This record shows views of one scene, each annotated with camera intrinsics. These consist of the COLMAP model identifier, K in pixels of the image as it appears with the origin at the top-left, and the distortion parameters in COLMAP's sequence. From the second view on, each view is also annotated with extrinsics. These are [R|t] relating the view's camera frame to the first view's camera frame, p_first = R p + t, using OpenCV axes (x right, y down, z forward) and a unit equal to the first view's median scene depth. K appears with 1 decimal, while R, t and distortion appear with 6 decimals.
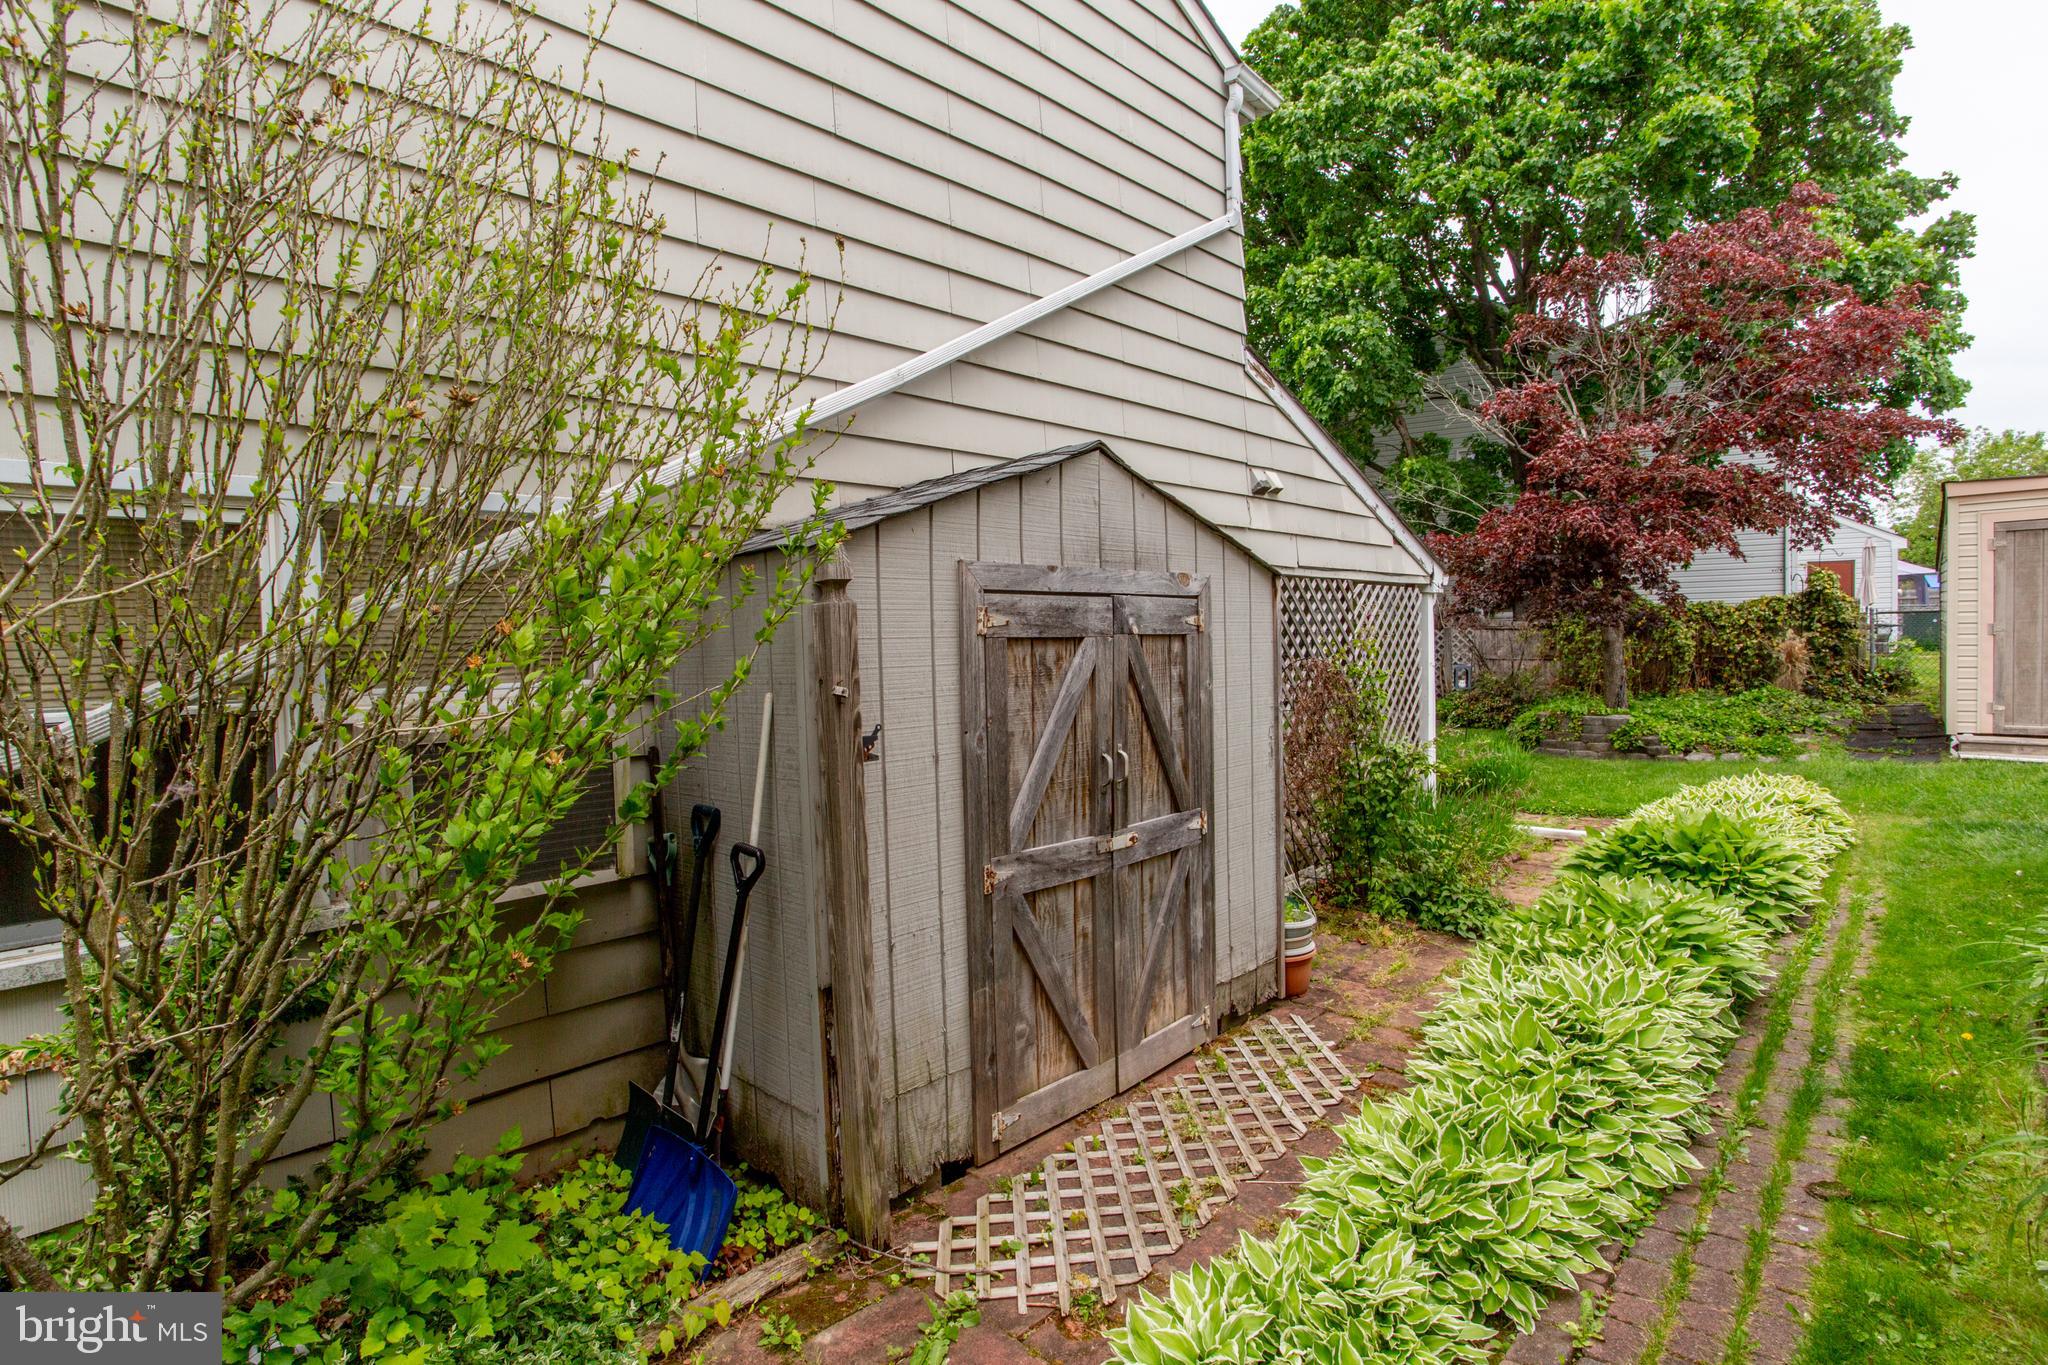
lens RADIAL K [[994.3, 0, 1017.7], [0, 994.3, 670.2], [0, 0, 1]] dist [-0.073617, 0.032964]
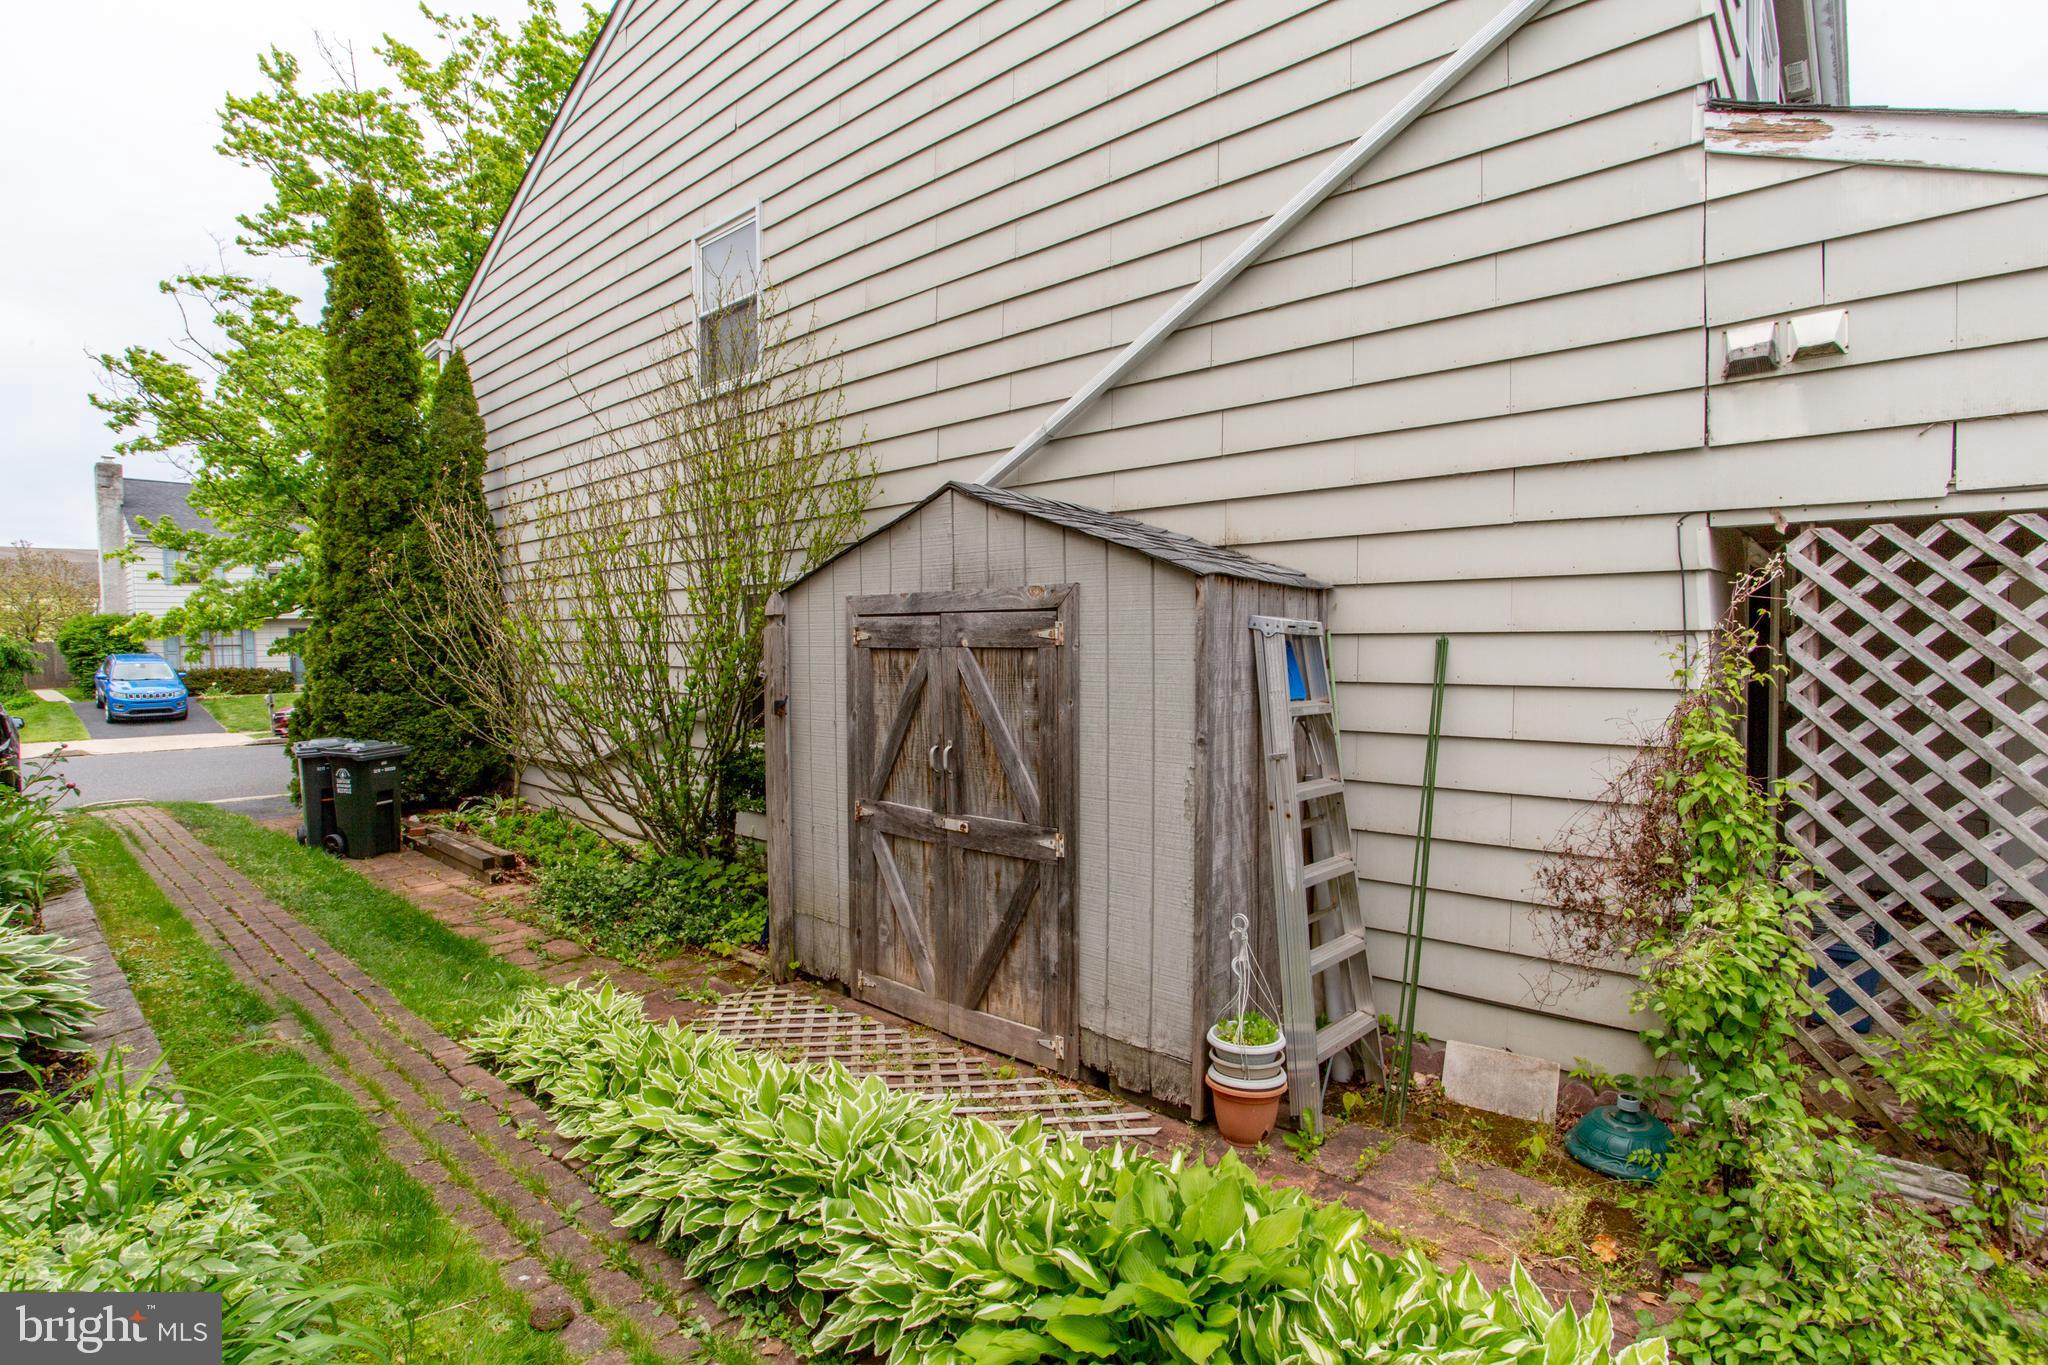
lens RADIAL K [[971.8, 0, 1055.6], [0, 971.8, 698.4], [0, 0, 1]] dist [-0.039409, 0.000075]
pose [[0.068513, 0.080854, -0.994368, 1.119495], [-0.024995, 0.996537, 0.079308, -0.062064], [0.997337, 0.019421, 0.070296, 0.938932]]
